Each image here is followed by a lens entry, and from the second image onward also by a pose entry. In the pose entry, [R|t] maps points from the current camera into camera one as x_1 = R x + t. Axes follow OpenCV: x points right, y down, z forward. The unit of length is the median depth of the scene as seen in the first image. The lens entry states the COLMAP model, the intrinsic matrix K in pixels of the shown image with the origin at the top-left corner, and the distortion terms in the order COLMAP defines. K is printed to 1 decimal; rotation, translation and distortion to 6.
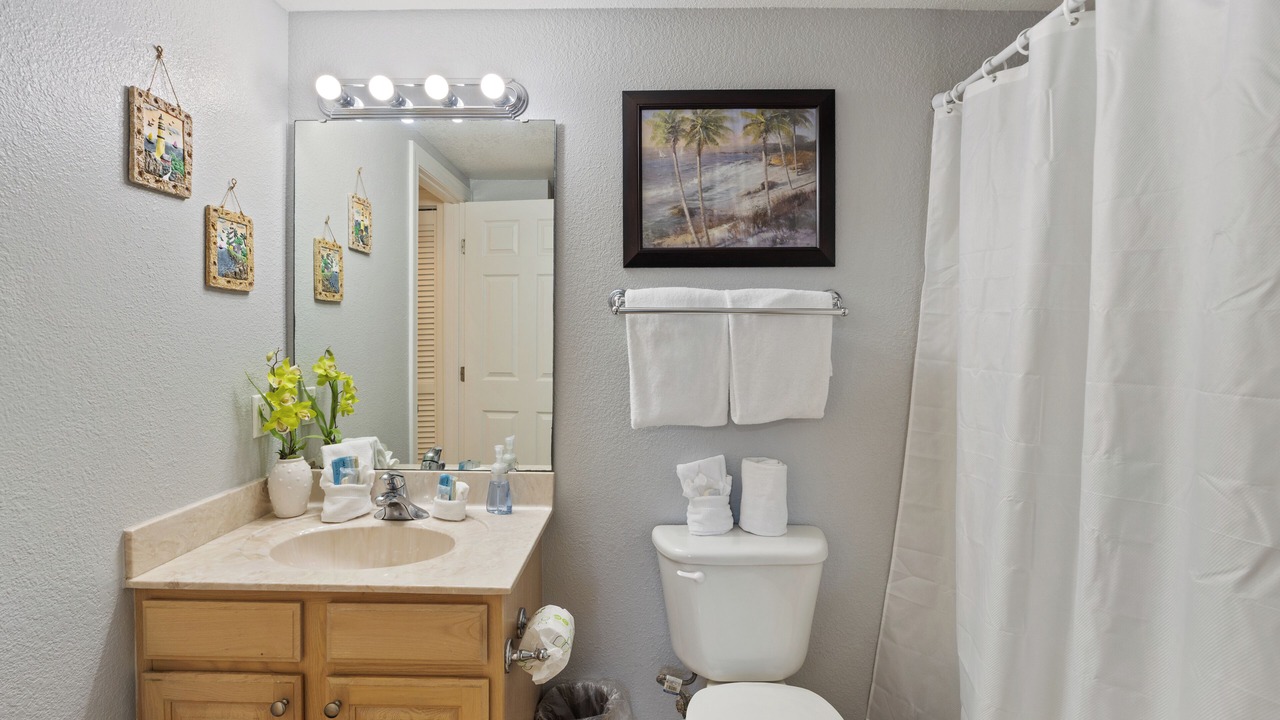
lens RADIAL K [[598.3, 0, 635.8], [0, 598.3, 343.2], [0, 0, 1]] dist [-0.014200, 0.000825]
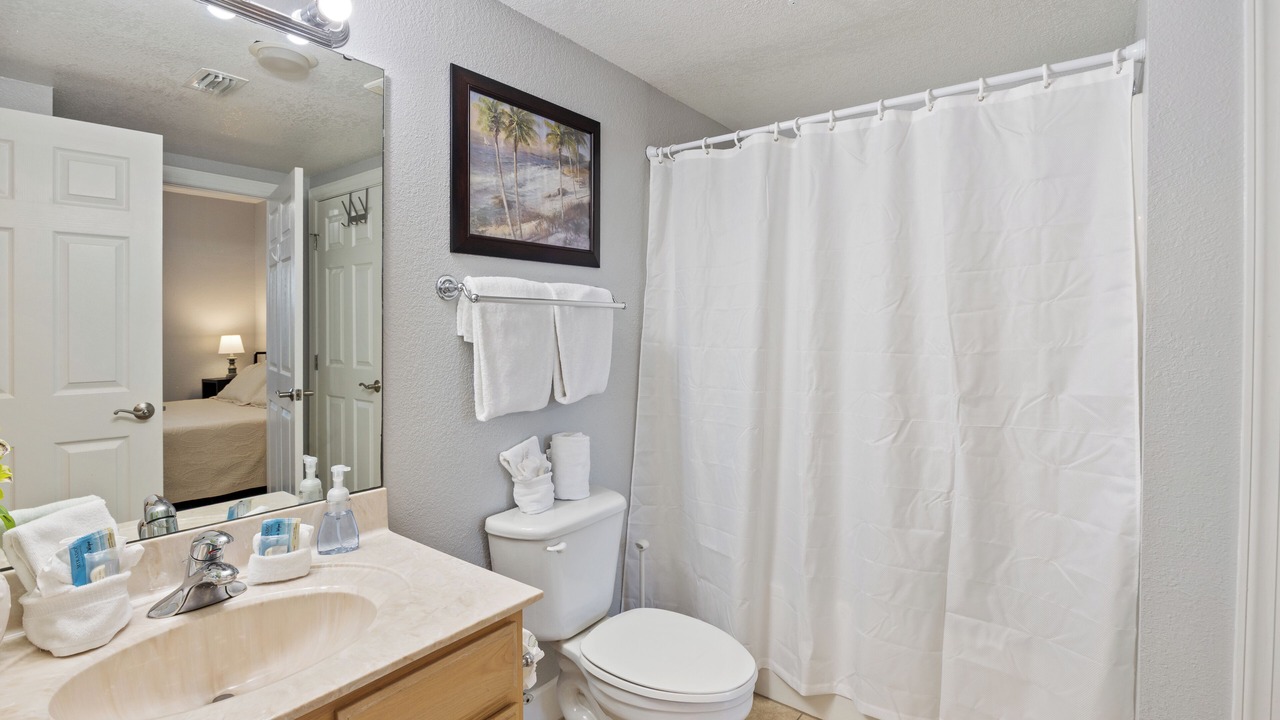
lens RADIAL K [[601.7, 0, 637.7], [0, 601.7, 327.6], [0, 0, 1]] dist [-0.004963, -0.000301]
pose [[0.592134, -0.005816, 0.805819, -0.615058], [0.008713, 0.999962, 0.000815, -0.006714], [-0.805793, 0.006539, 0.592162, 0.212050]]
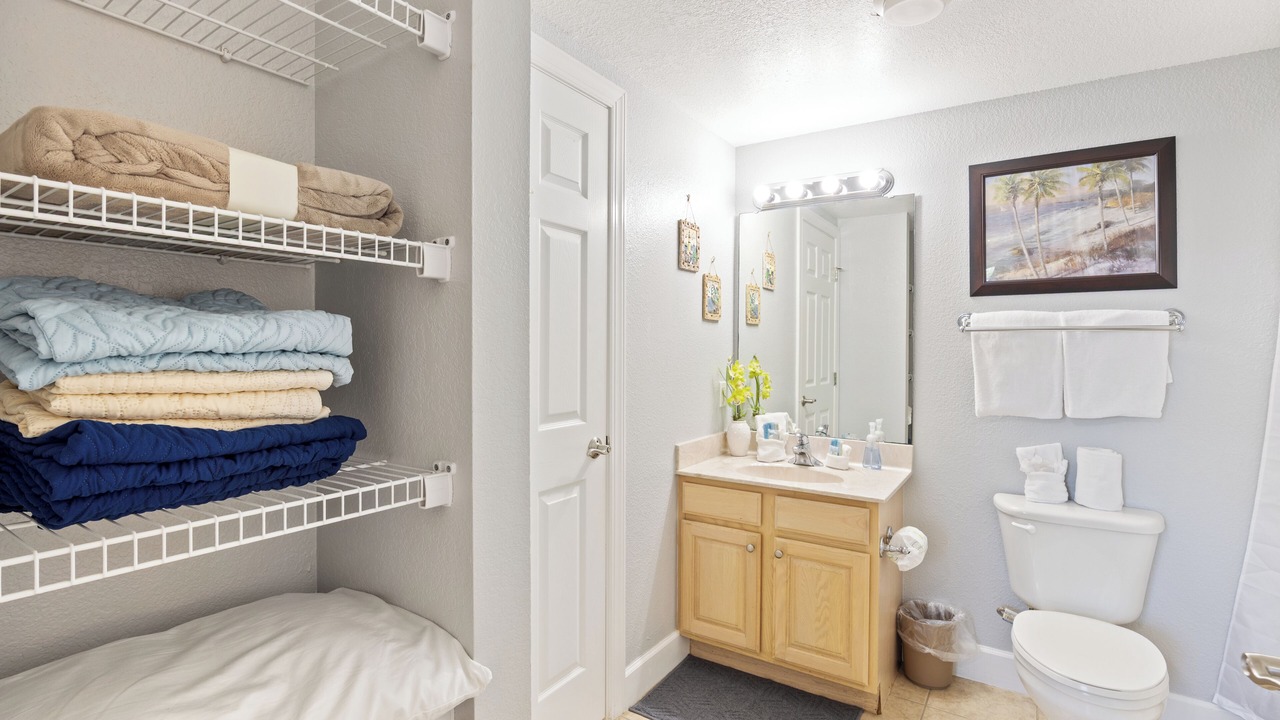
lens RADIAL K [[598.3, 0, 635.8], [0, 598.3, 343.2], [0, 0, 1]] dist [-0.014200, 0.000825]
pose [[0.843416, 0.000382, -0.537261, 0.065617], [-0.011650, 0.999778, -0.017578, 0.010110], [0.537135, 0.021084, 0.843233, -0.529713]]
